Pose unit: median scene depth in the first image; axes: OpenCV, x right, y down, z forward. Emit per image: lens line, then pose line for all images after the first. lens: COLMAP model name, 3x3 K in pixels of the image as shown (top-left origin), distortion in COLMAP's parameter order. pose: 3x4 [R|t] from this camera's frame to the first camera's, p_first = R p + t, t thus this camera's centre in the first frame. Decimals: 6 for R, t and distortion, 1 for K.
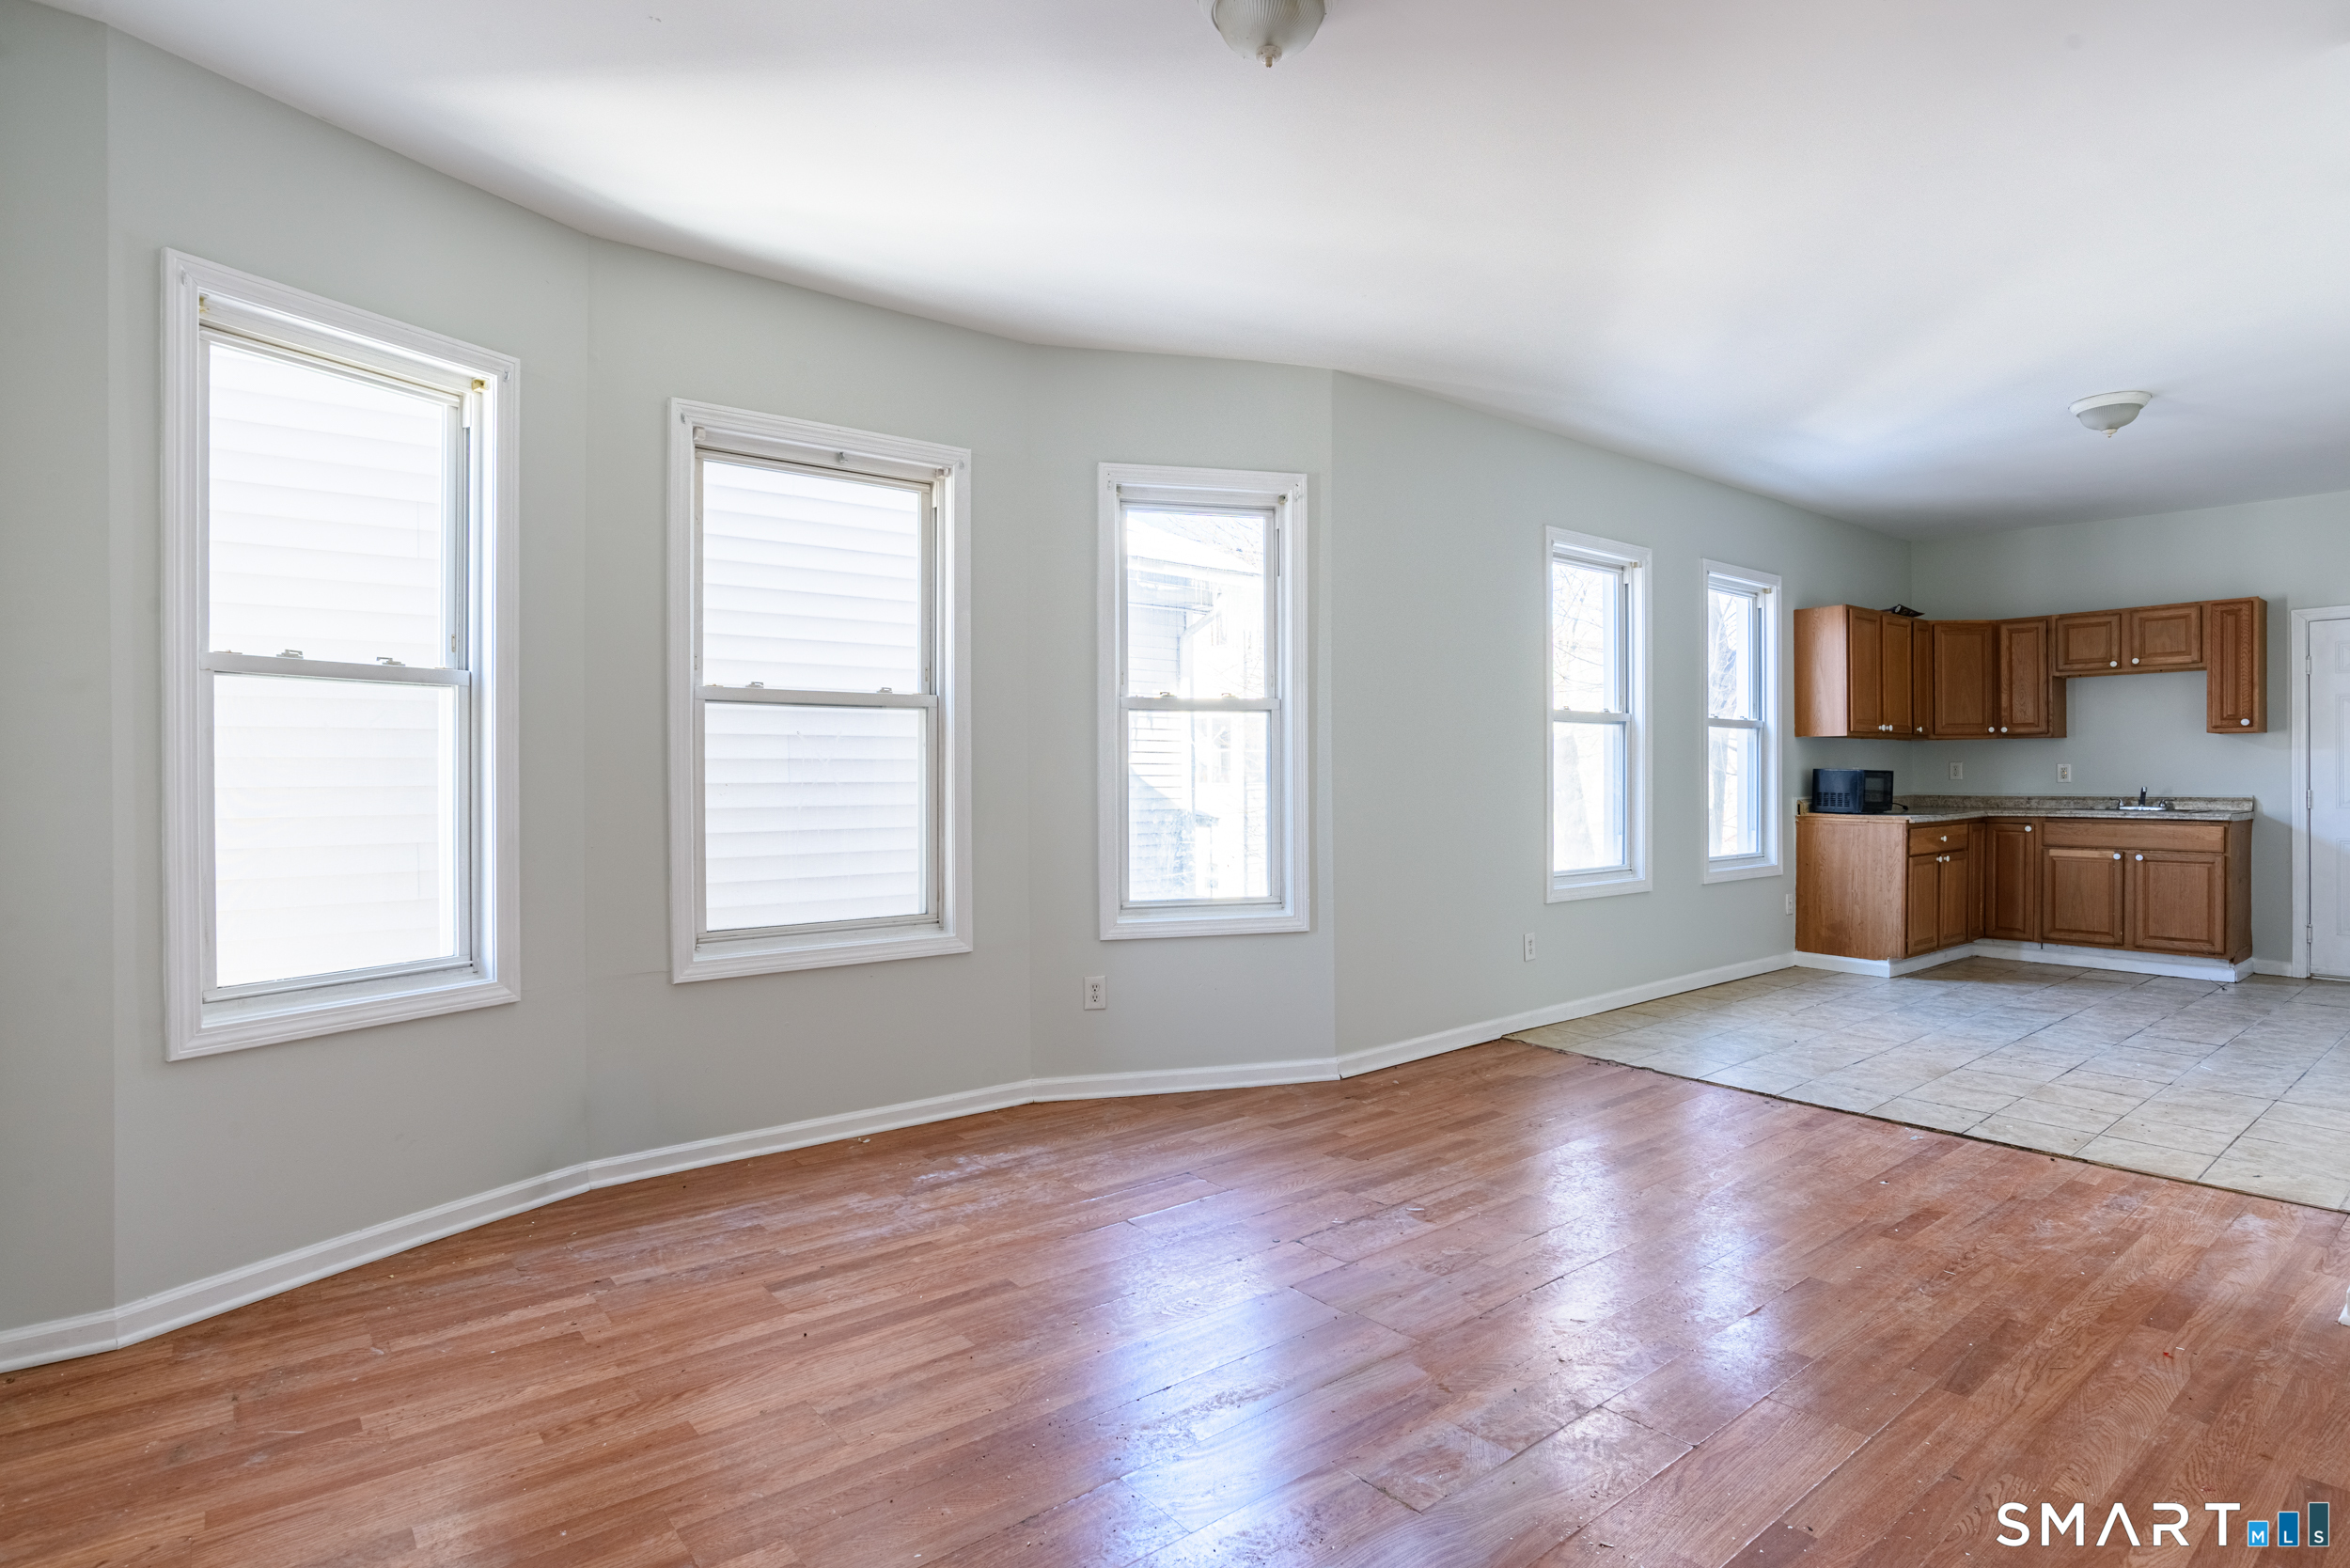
lens RADIAL K [[1214.7, 0, 1185.1], [0, 1214.7, 776.3], [0, 0, 1]] dist [-0.045919, 0.016132]
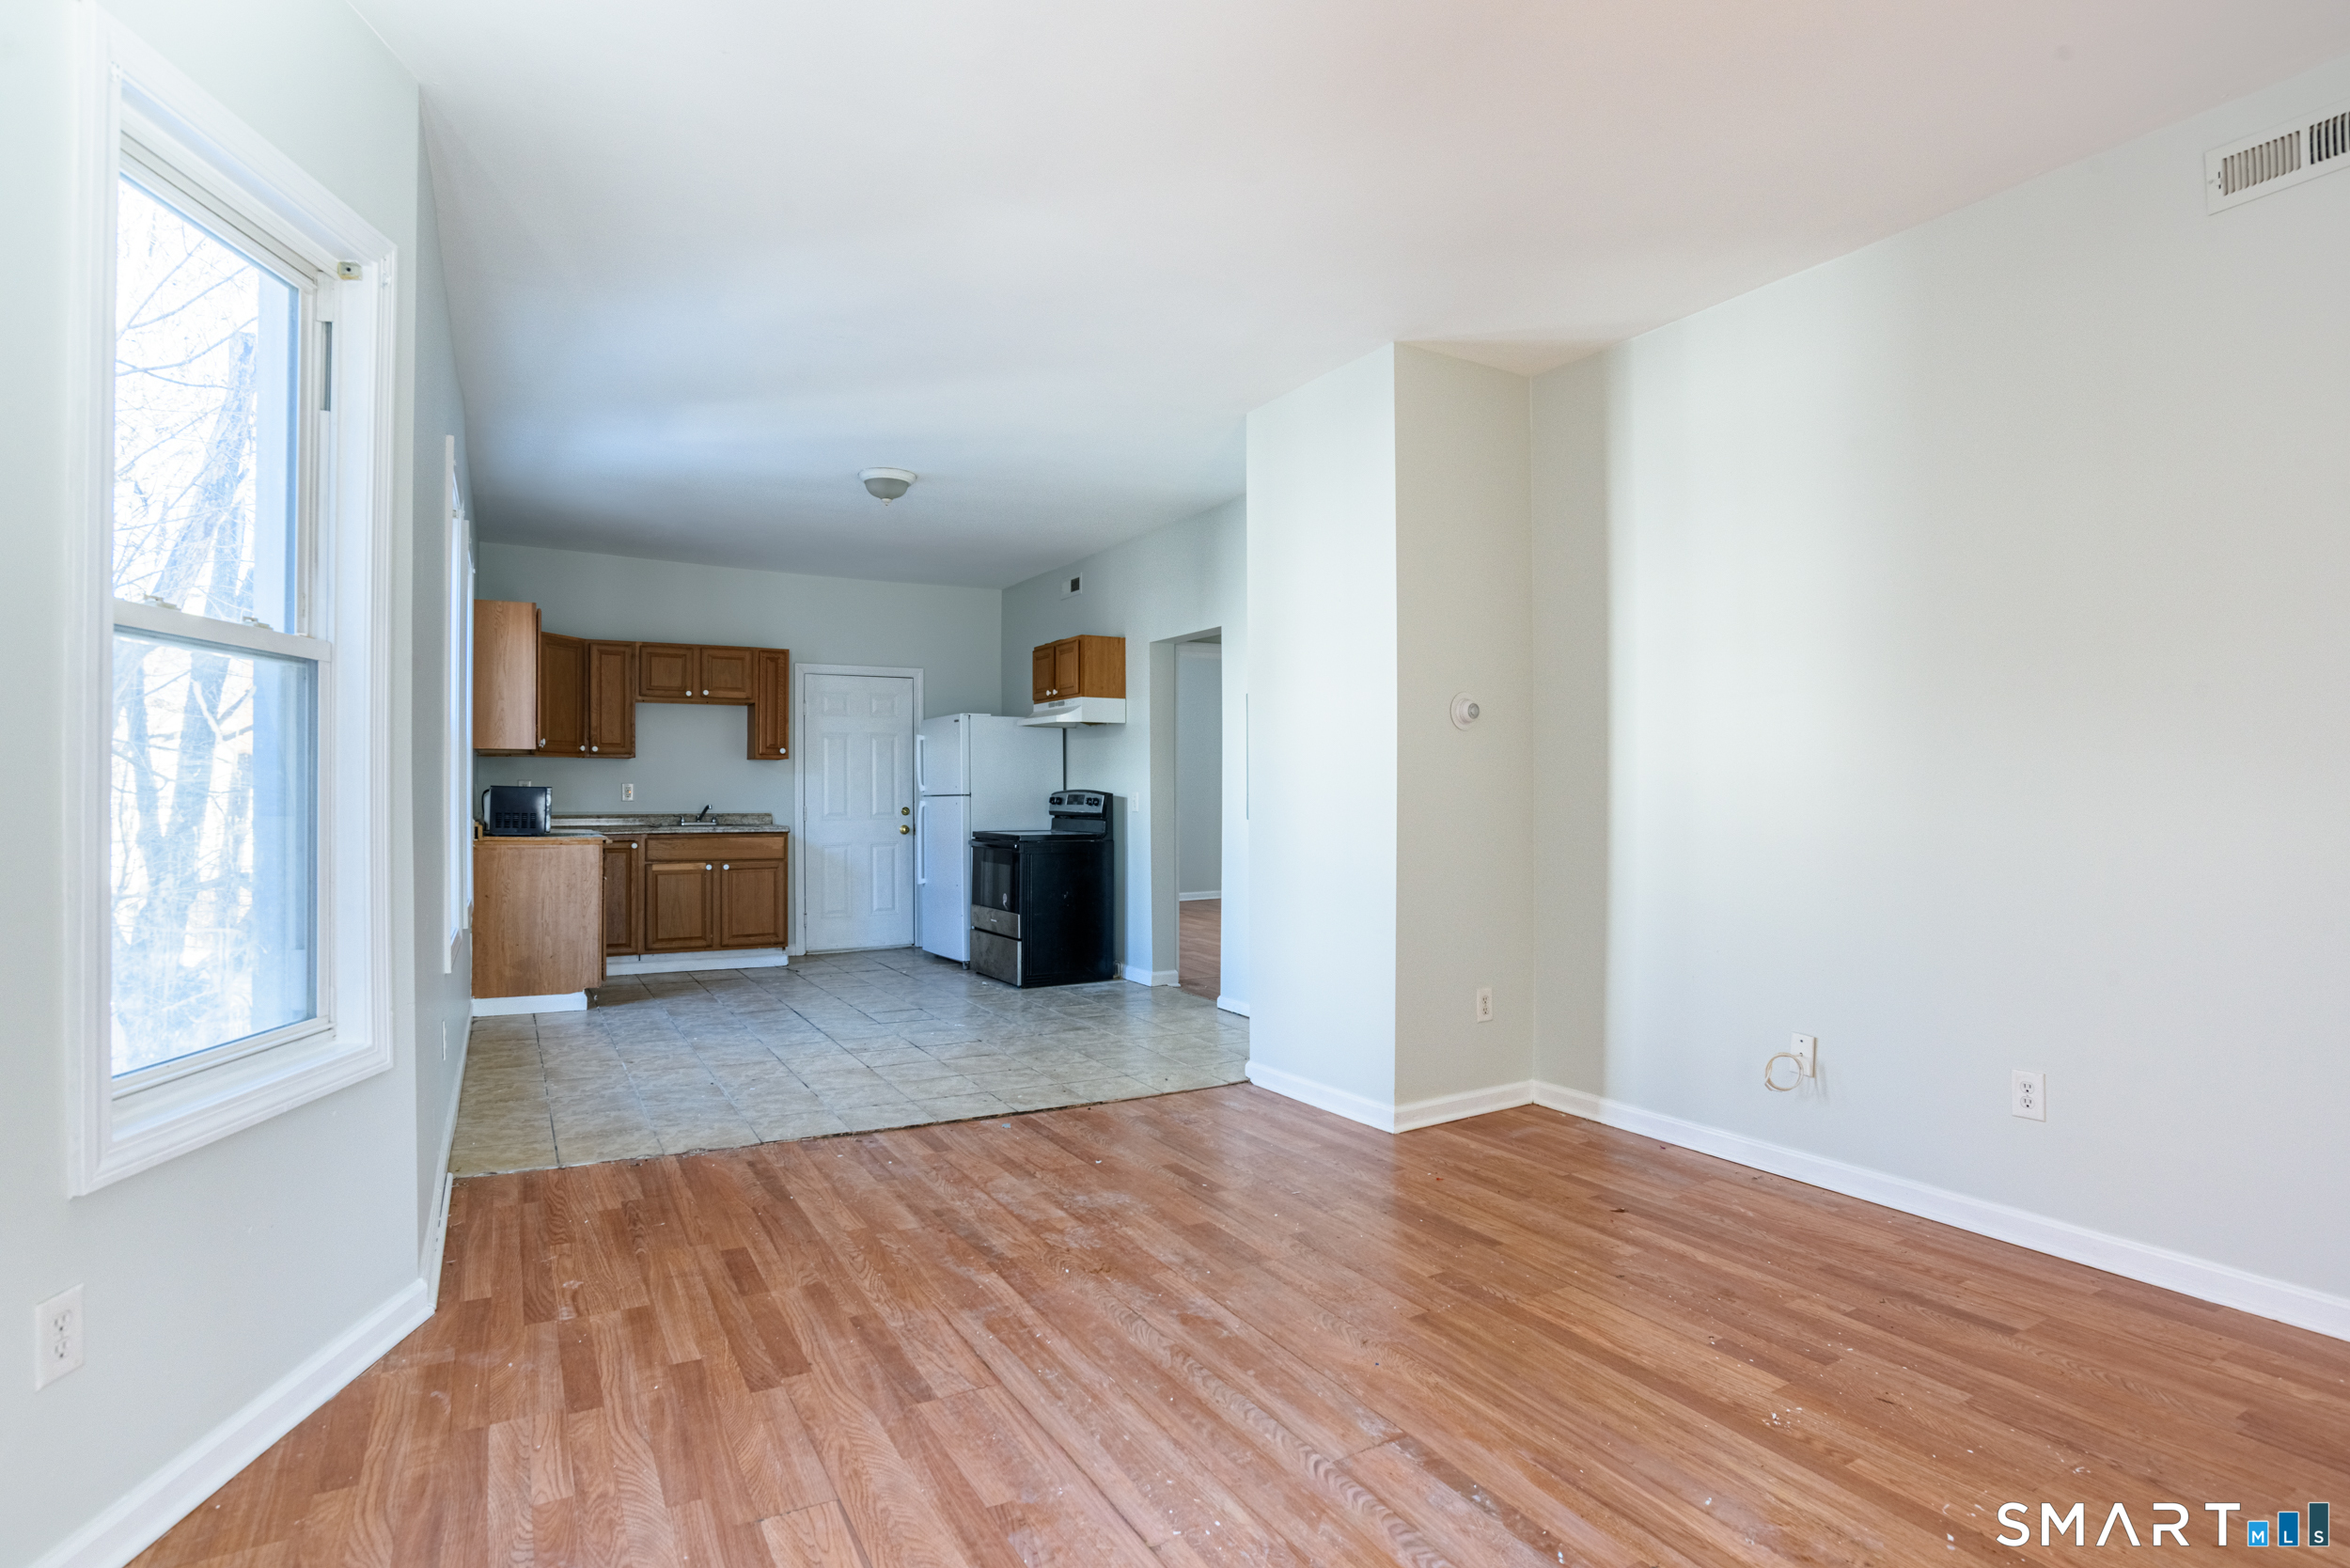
lens RADIAL K [[1214.7, 0, 1168.6], [0, 1214.7, 798.1], [0, 0, 1]] dist [-0.045919, 0.016132]
pose [[0.178640, -0.001267, 0.983914, -0.410563], [0.001924, 0.999998, 0.000939, 0.004245], [-0.983913, 0.001725, 0.178642, 0.610228]]
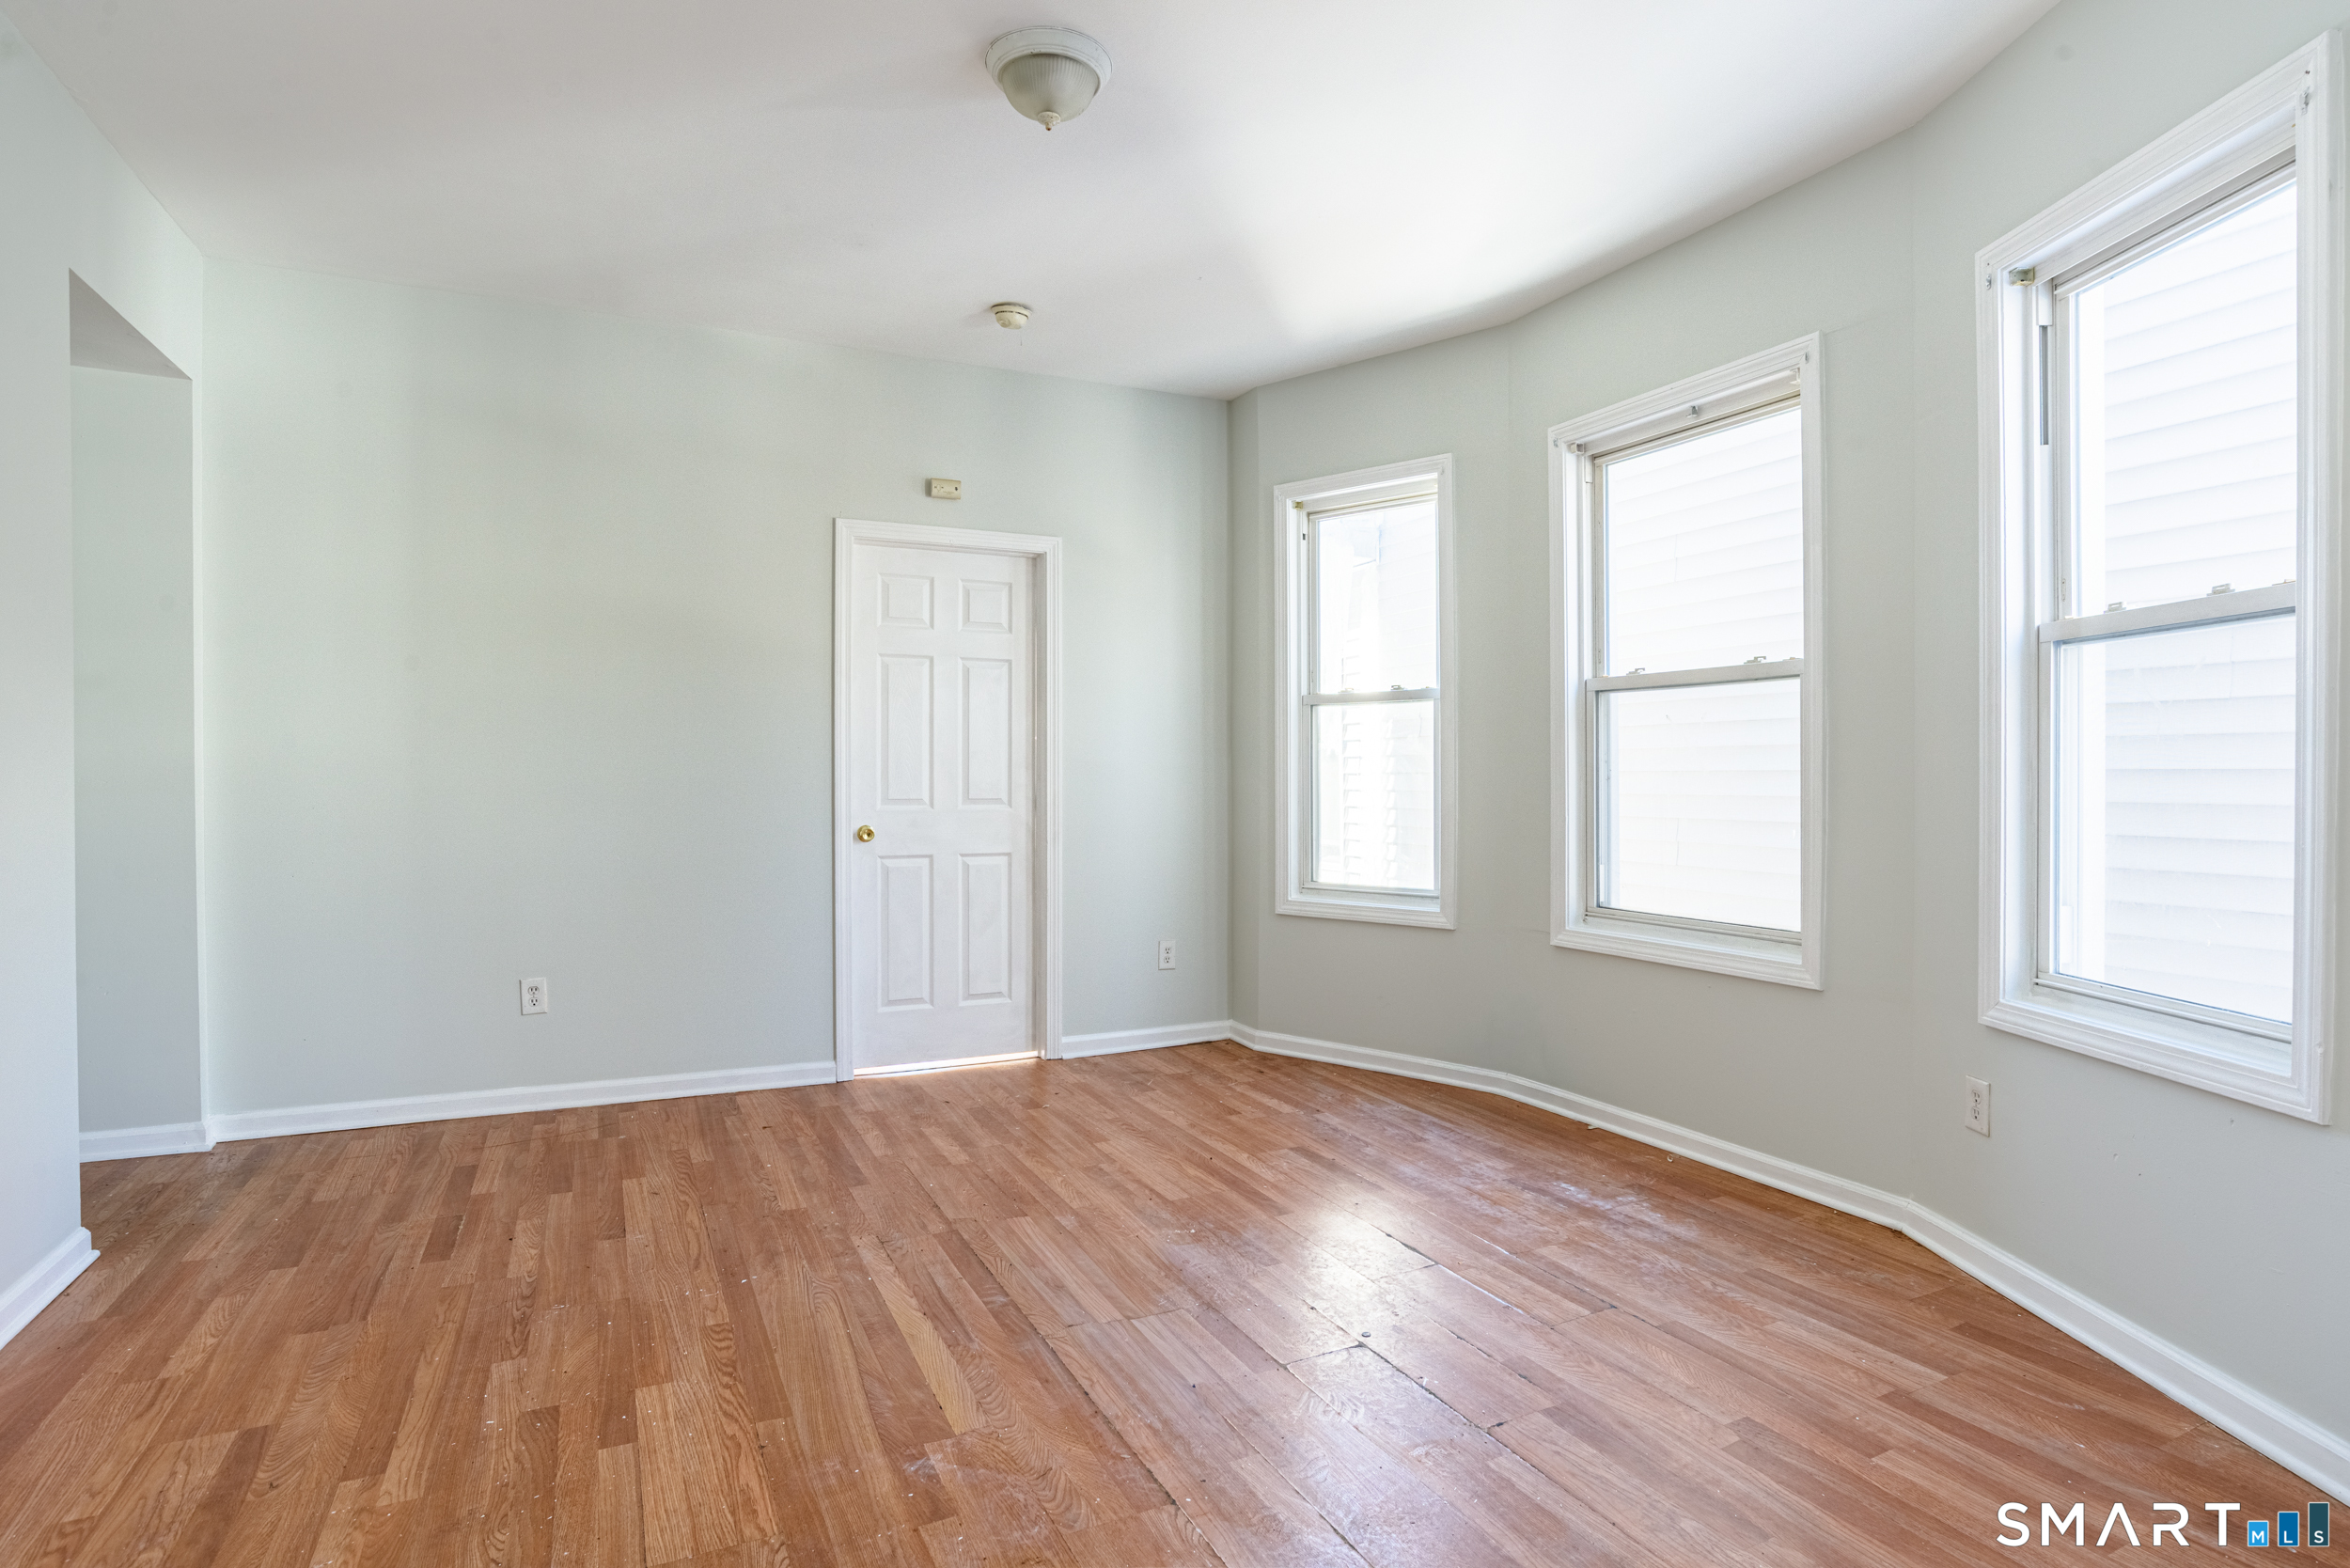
lens RADIAL K [[1214.7, 0, 1181.8], [0, 1214.7, 781.4], [0, 0, 1]] dist [-0.045919, 0.016132]
pose [[-0.228328, 0.011311, -0.973519, 0.651217], [0.003501, 0.999936, 0.010796, 0.003653], [0.973578, -0.000943, -0.228353, 0.783335]]
